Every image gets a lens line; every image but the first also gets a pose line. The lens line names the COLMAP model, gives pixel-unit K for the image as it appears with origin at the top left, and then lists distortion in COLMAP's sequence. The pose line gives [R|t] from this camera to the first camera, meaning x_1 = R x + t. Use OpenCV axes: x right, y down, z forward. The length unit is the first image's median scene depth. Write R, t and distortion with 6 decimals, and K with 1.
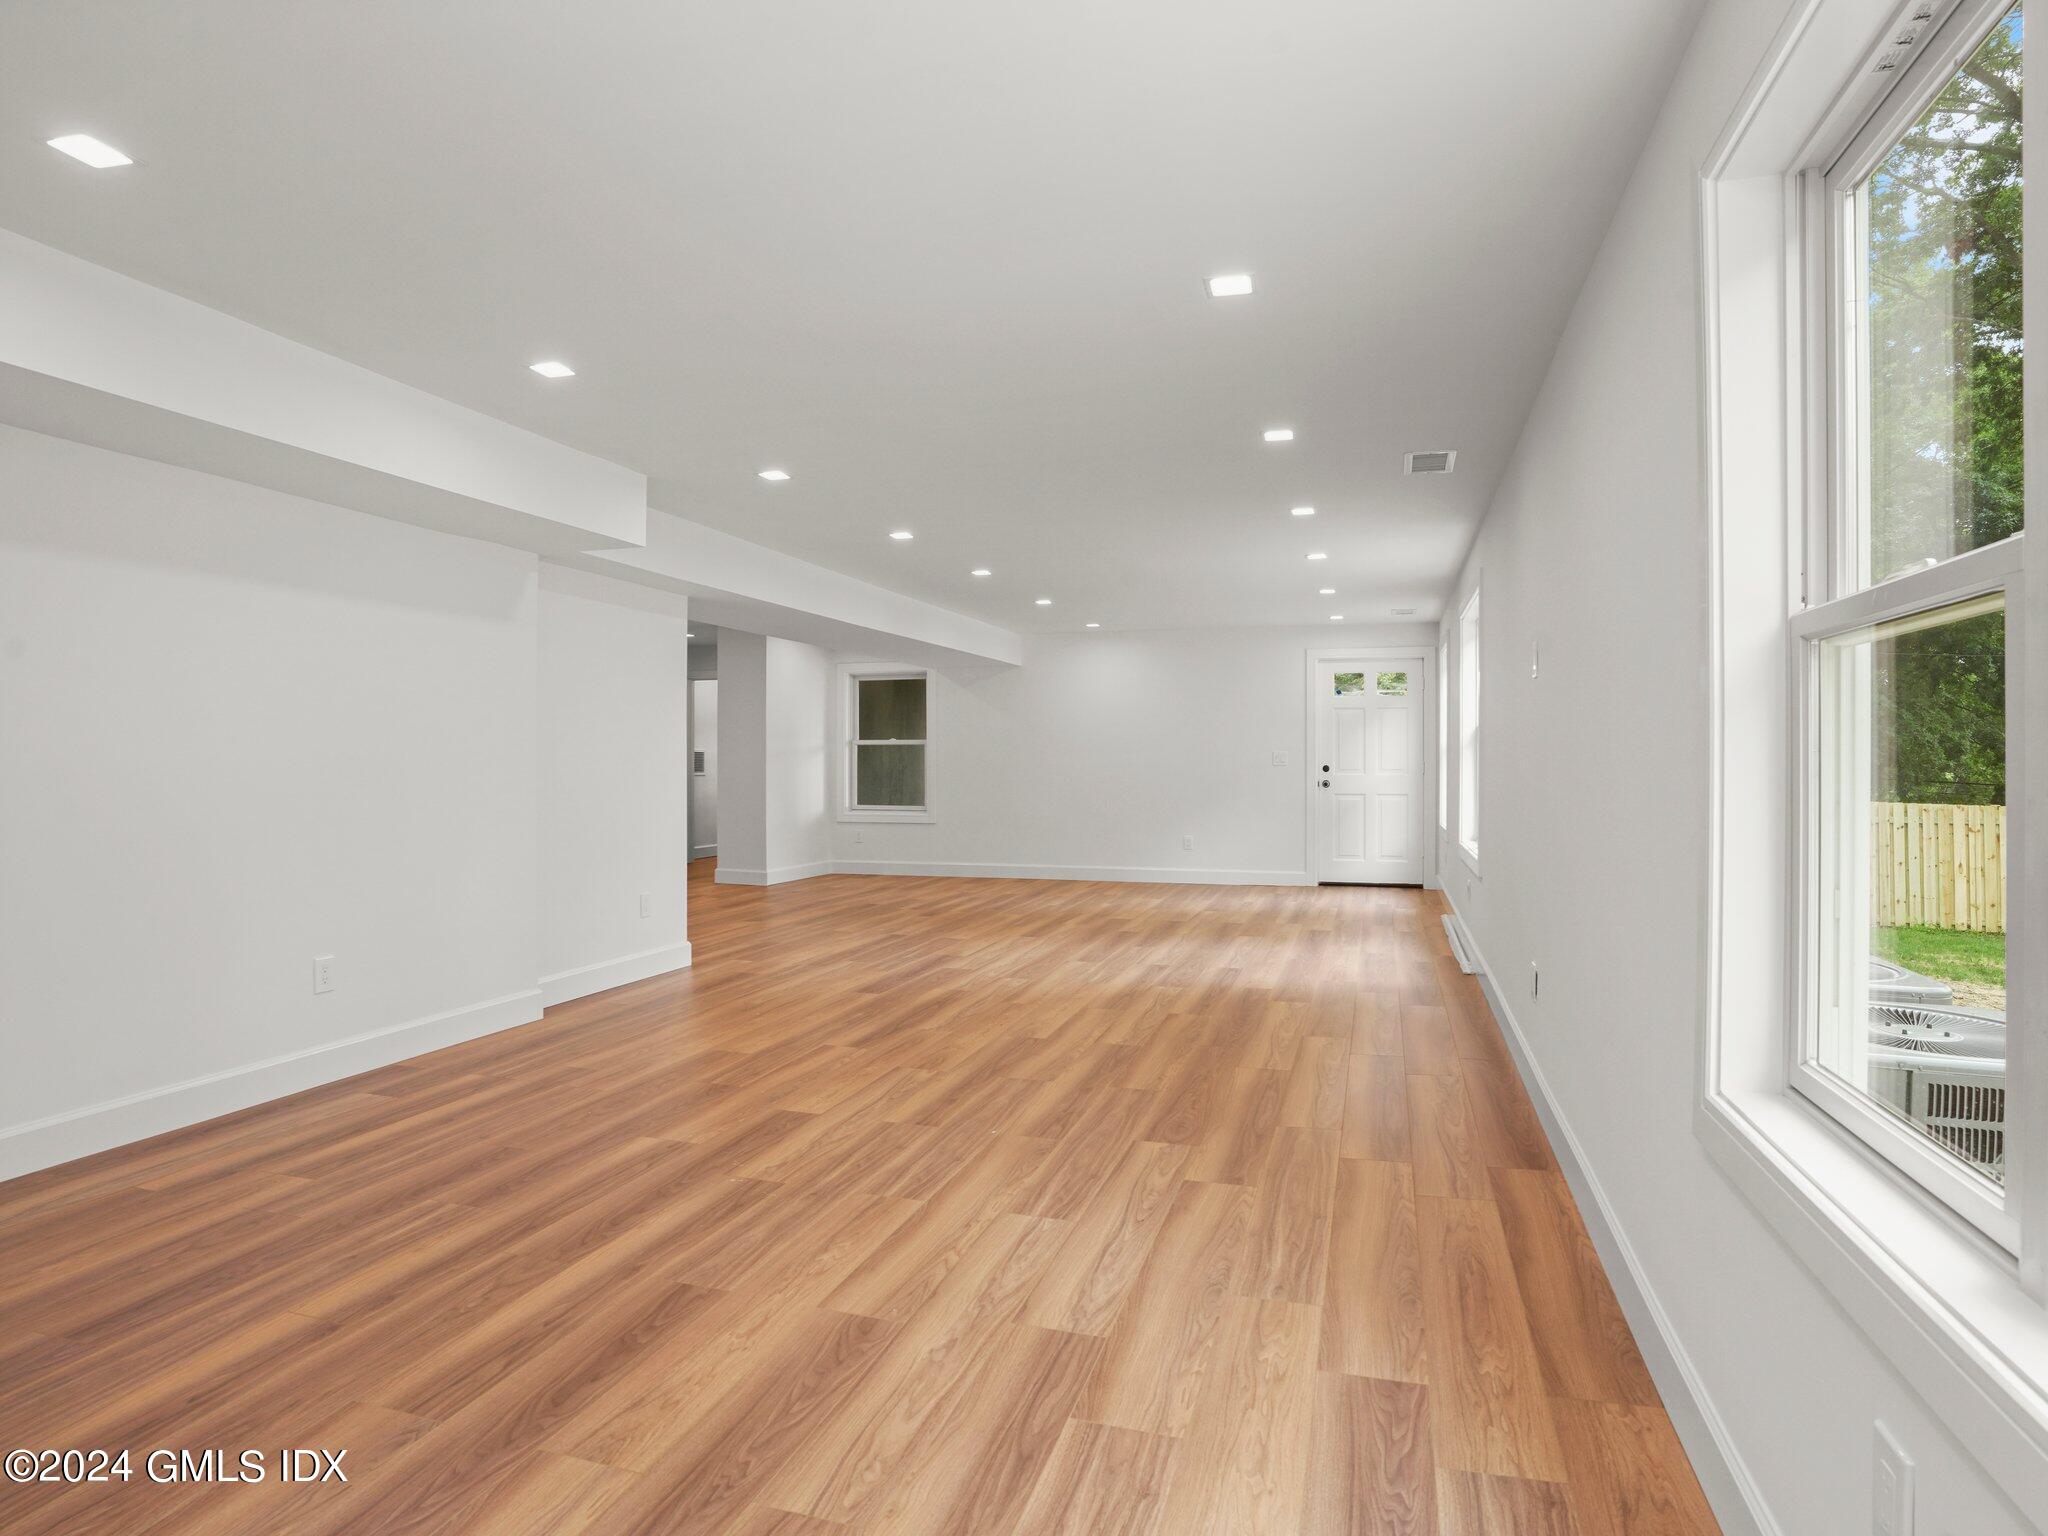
lens RADIAL K [[1153.7, 0, 1013.2], [0, 1153.7, 760.4], [0, 0, 1]] dist [-0.072936, 0.030211]
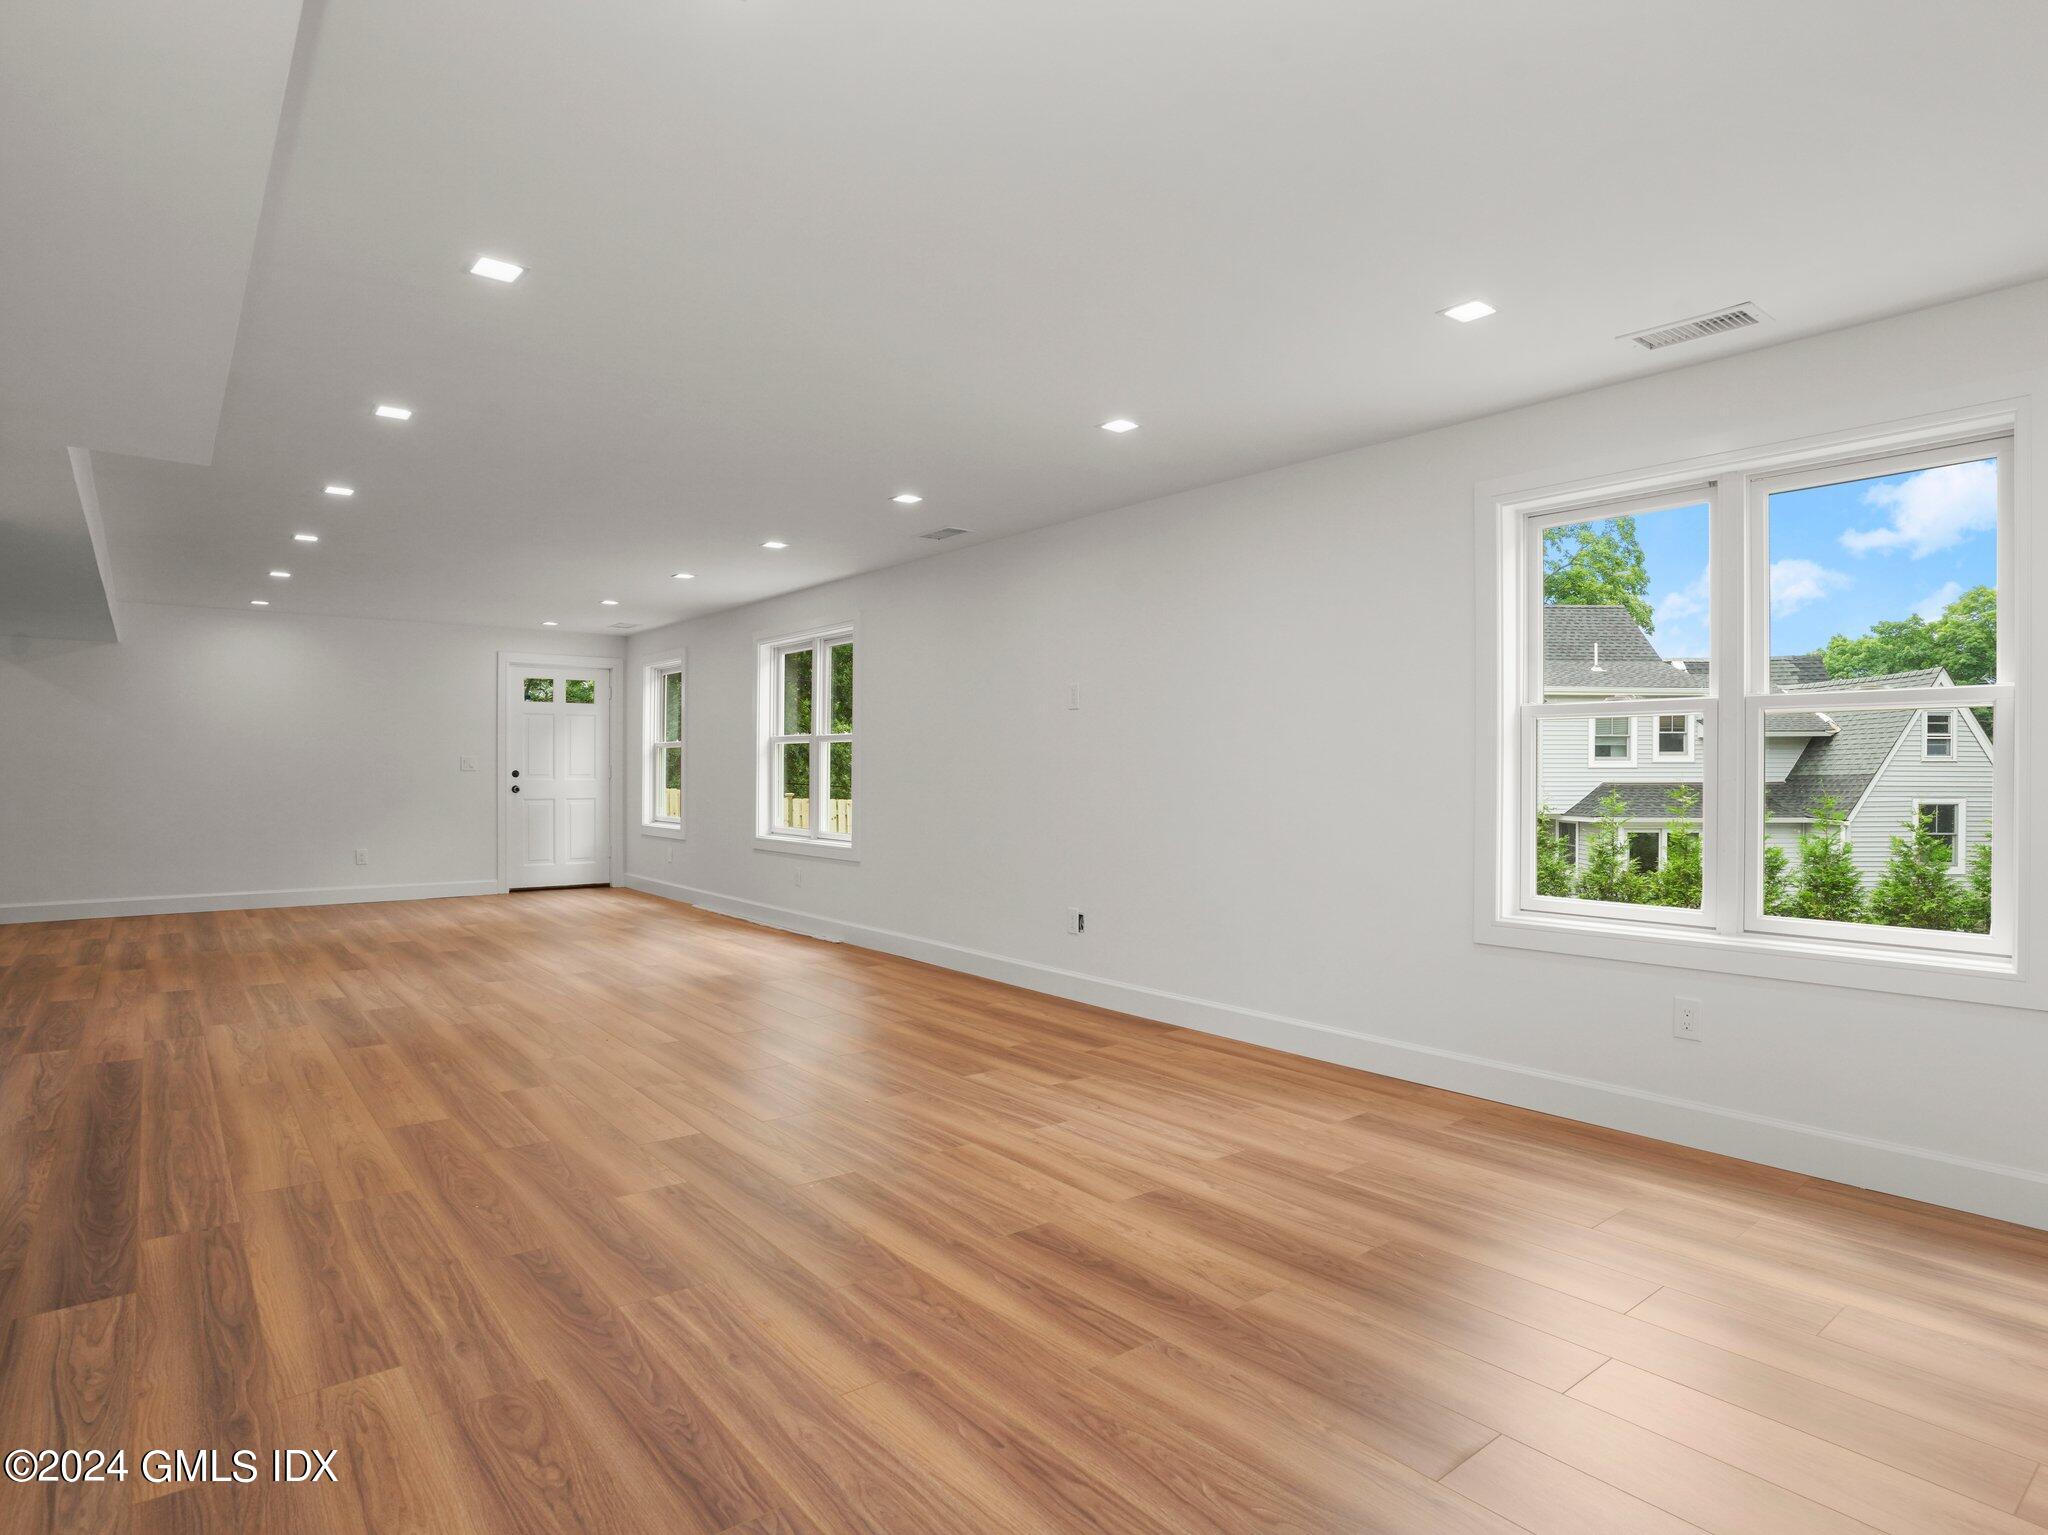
lens RADIAL K [[1153.7, 0, 1026.8], [0, 1153.7, 763.2], [0, 0, 1]] dist [-0.072936, 0.030211]
pose [[0.559985, 0.003396, 0.828496, -1.057207], [-0.002076, 0.999994, -0.002696, -0.000856], [-0.828500, -0.000210, 0.559989, 0.307257]]
